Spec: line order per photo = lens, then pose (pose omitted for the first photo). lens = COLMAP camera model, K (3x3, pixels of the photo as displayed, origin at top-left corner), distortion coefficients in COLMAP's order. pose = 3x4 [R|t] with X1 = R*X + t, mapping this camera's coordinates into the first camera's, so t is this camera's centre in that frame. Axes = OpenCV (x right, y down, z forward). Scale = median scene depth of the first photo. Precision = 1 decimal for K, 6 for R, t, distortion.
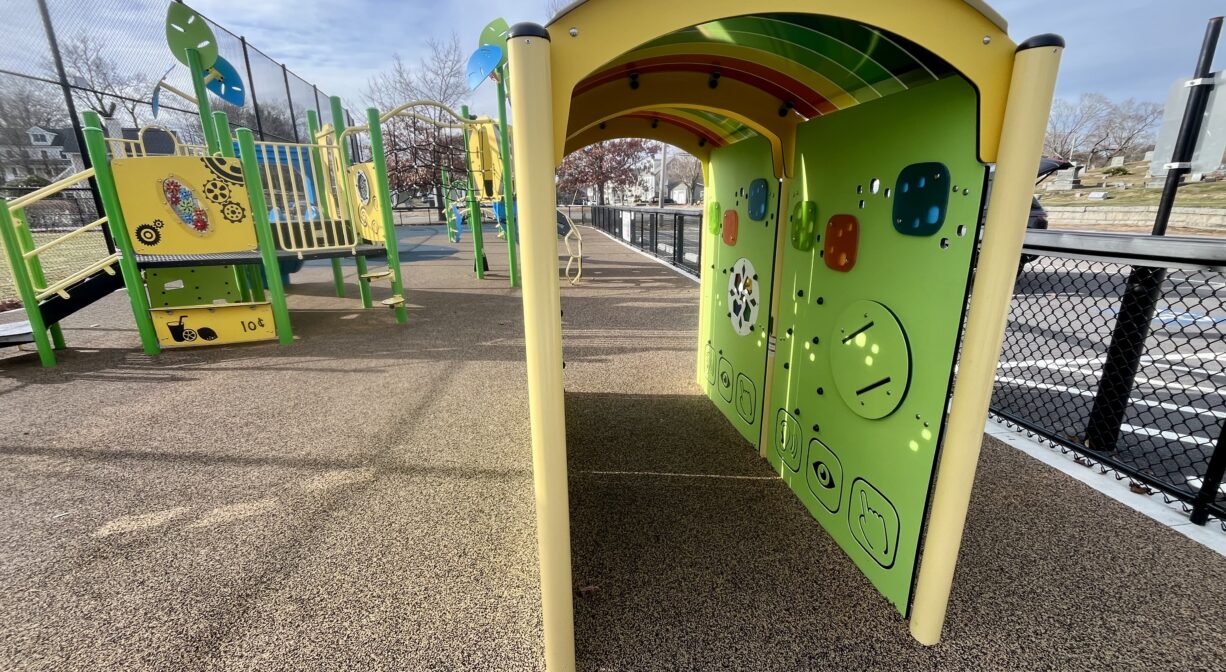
lens RADIAL K [[491.1, 0, 613.0], [0, 491.1, 336.0], [0, 0, 1]] dist [-0.002141, -0.000471]
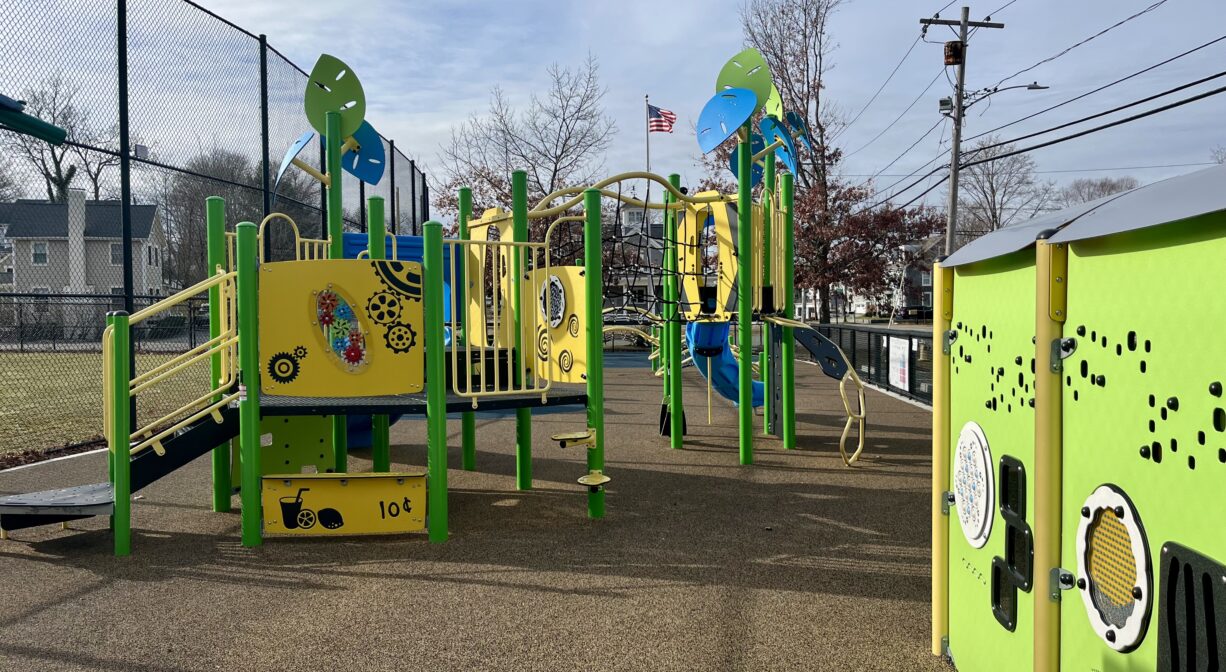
lens RADIAL K [[918.8, 0, 613.0], [0, 918.8, 336.0], [0, 0, 1]] dist [0.028193, -0.001679]
pose [[0.979376, 0.015384, -0.201461, -0.222698], [-0.063114, 0.970497, -0.232708, 0.022373], [0.191937, 0.240623, 0.951452, -0.150579]]
